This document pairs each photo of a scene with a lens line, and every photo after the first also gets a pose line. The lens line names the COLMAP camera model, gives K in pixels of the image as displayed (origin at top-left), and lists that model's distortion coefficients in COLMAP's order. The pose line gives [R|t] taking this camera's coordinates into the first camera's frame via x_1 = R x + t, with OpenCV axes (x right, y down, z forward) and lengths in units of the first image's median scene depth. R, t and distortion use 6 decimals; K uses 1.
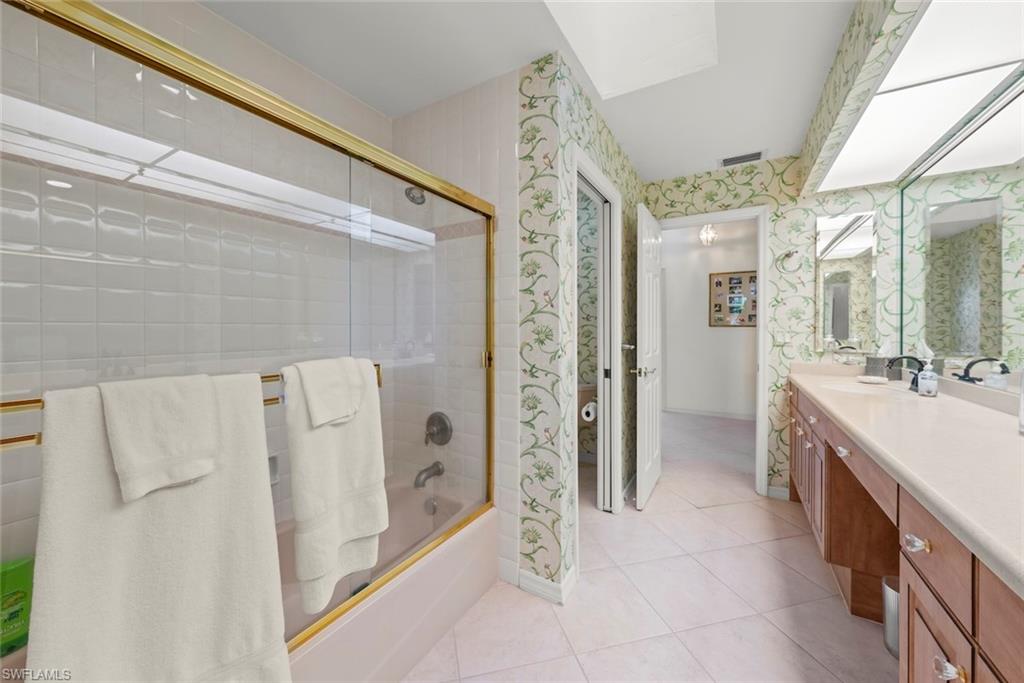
lens RADIAL K [[367.7, 0, 512.3], [0, 367.7, 328.2], [0, 0, 1]] dist [-0.003161, 0.000431]
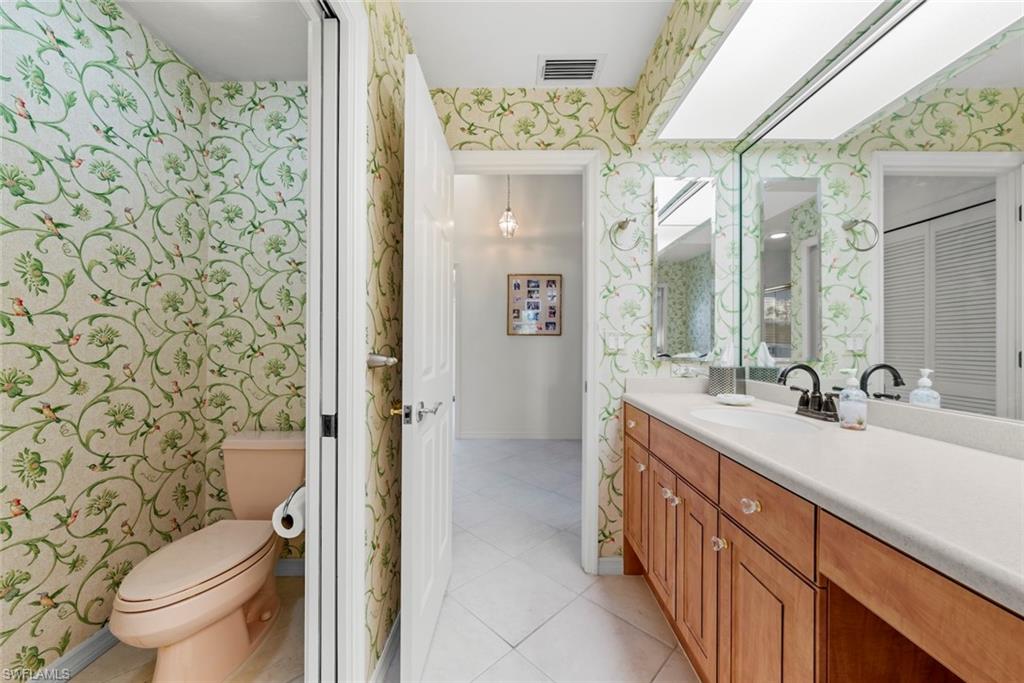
lens RADIAL K [[367.7, 0, 511.9], [0, 367.7, 341.5], [0, 0, 1]] dist [-0.003161, 0.000431]
pose [[0.860603, 0.004229, 0.509258, 0.209183], [-0.003066, 0.999990, -0.003124, 0.026863], [-0.509267, 0.001127, 0.860608, 0.499836]]
